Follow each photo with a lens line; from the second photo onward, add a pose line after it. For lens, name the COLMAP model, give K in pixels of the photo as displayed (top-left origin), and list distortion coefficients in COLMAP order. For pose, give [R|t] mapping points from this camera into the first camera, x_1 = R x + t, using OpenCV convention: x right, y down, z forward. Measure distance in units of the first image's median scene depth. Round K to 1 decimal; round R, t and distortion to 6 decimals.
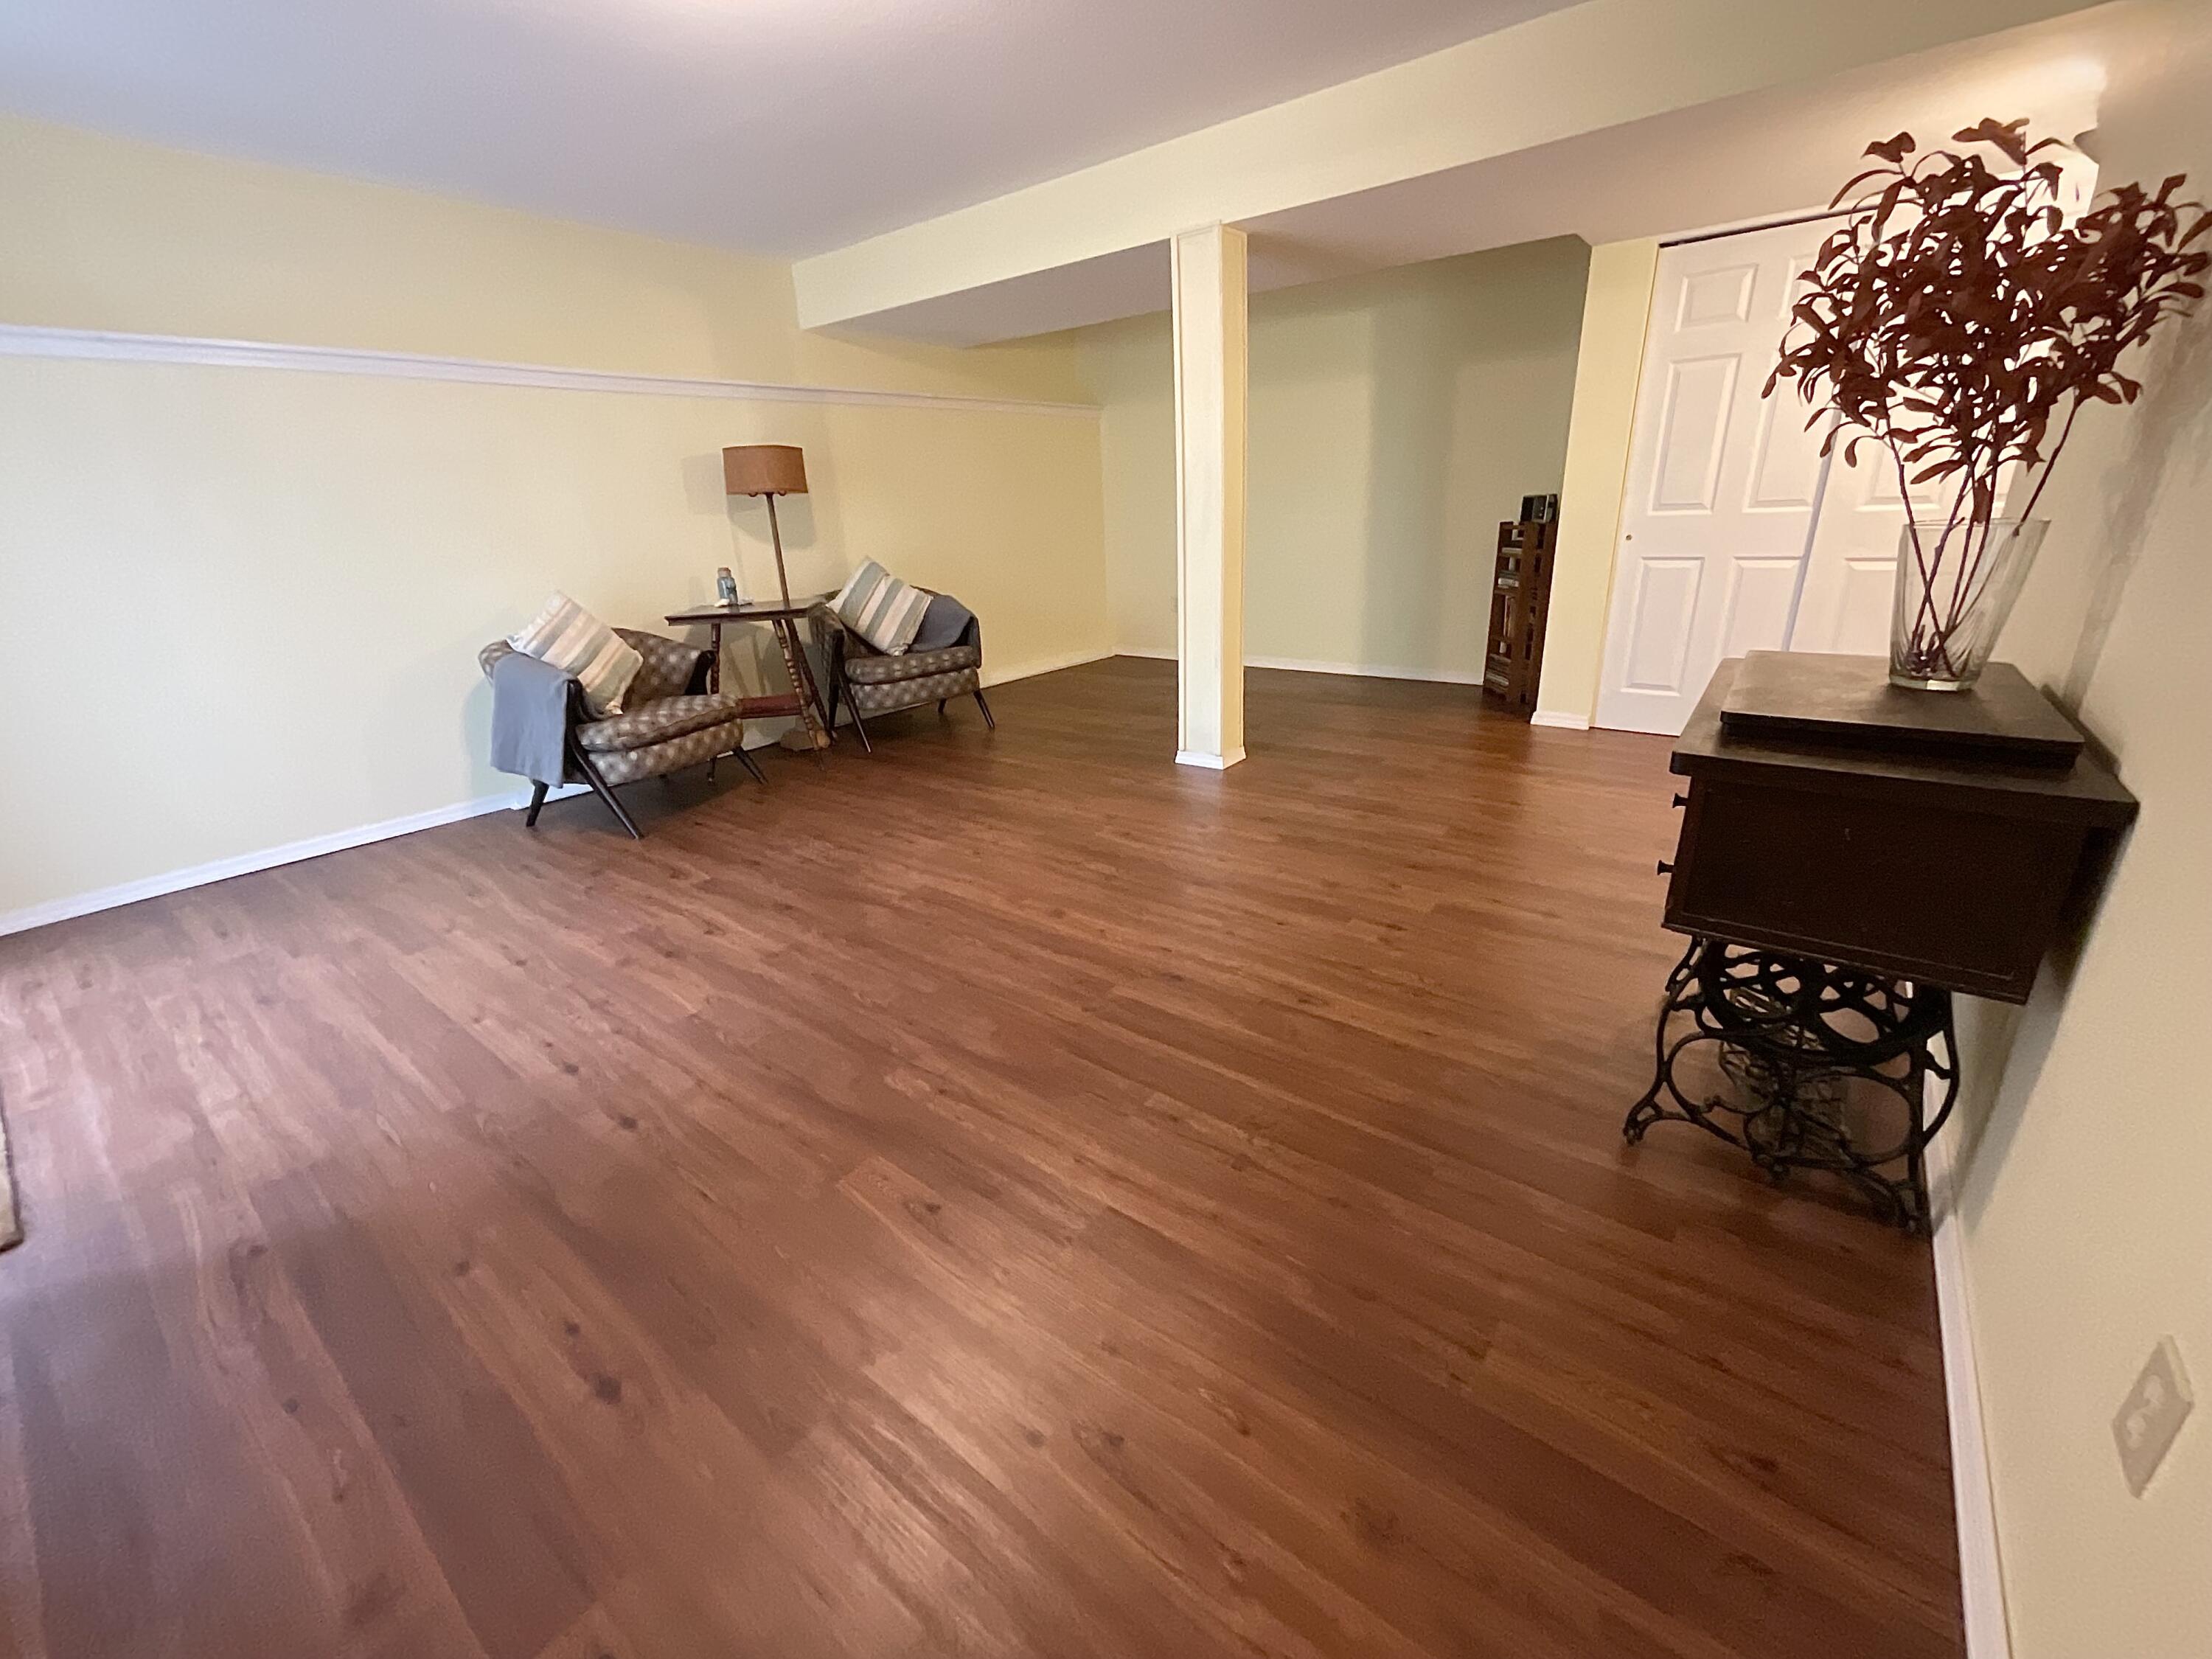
lens RADIAL K [[895.9, 0, 1112.2], [0, 895.9, 825.8], [0, 0, 1]] dist [-0.001618, 0.000377]
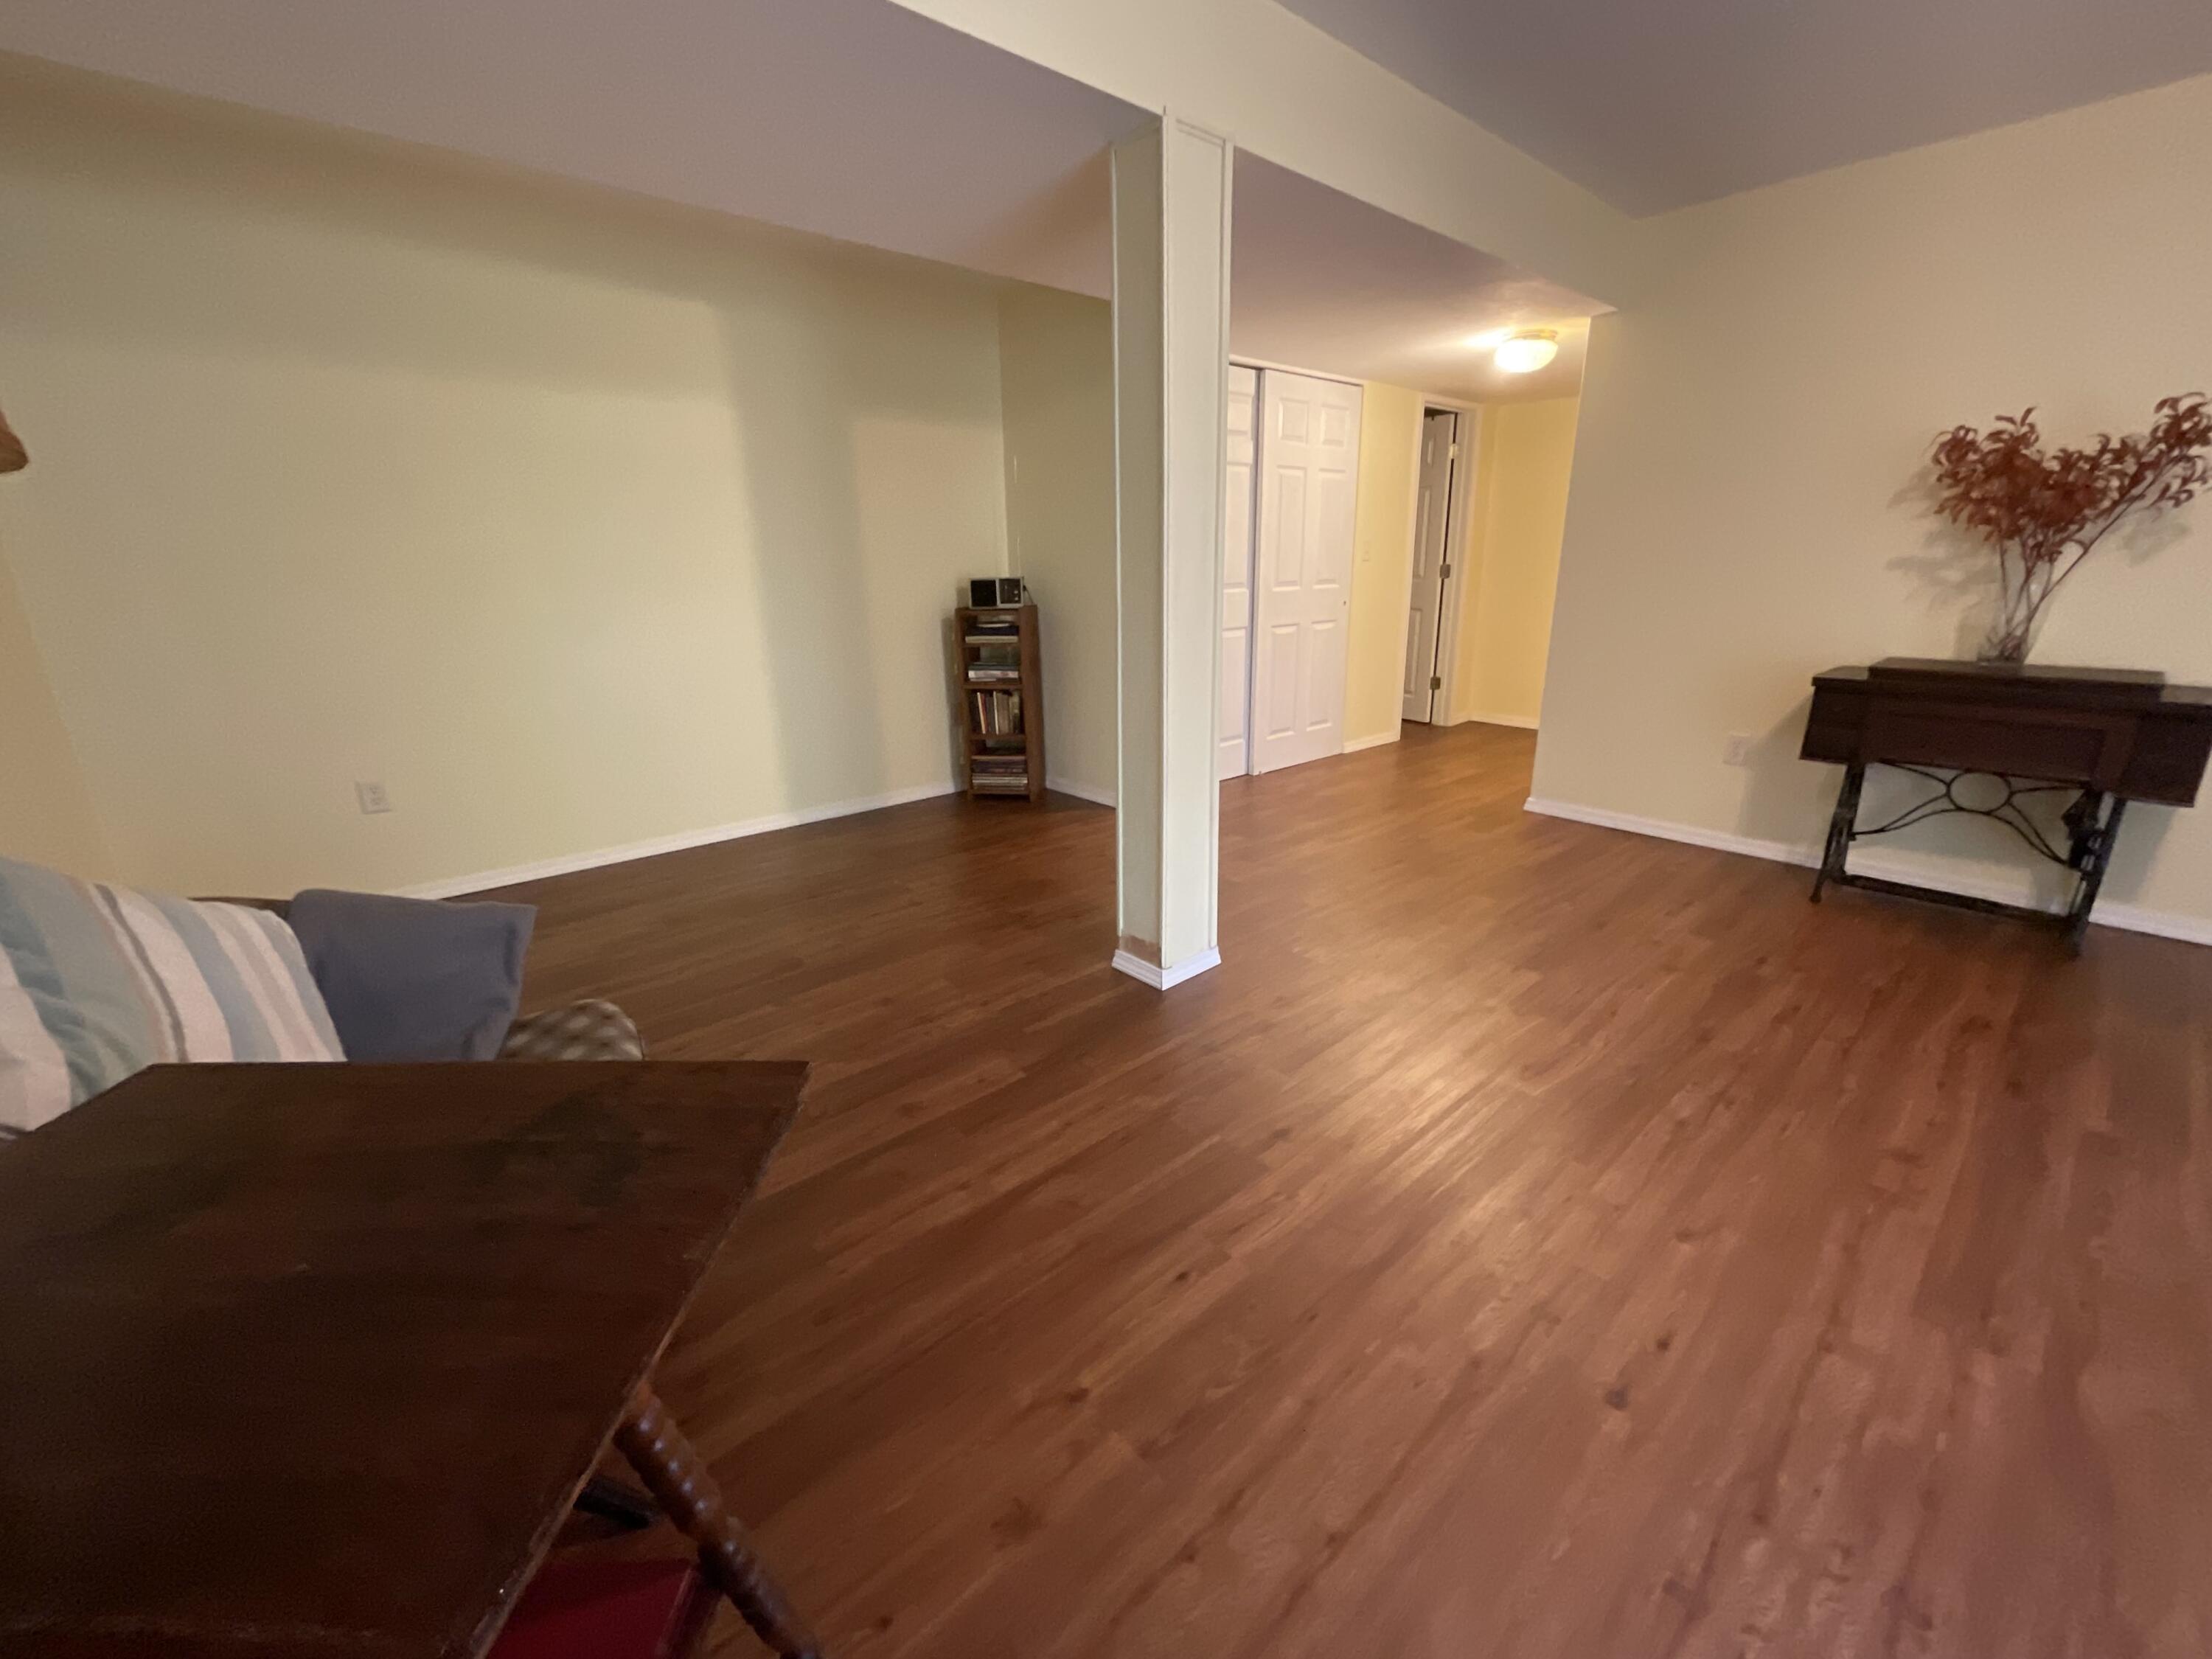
lens RADIAL K [[895.9, 0, 1112.2], [0, 895.9, 825.8], [0, 0, 1]] dist [-0.001618, 0.000377]
pose [[0.190857, -0.243433, 0.950954, -0.659913], [0.339081, 0.925479, 0.168858, -0.391967], [-0.921194, 0.290222, 0.259178, 1.145813]]
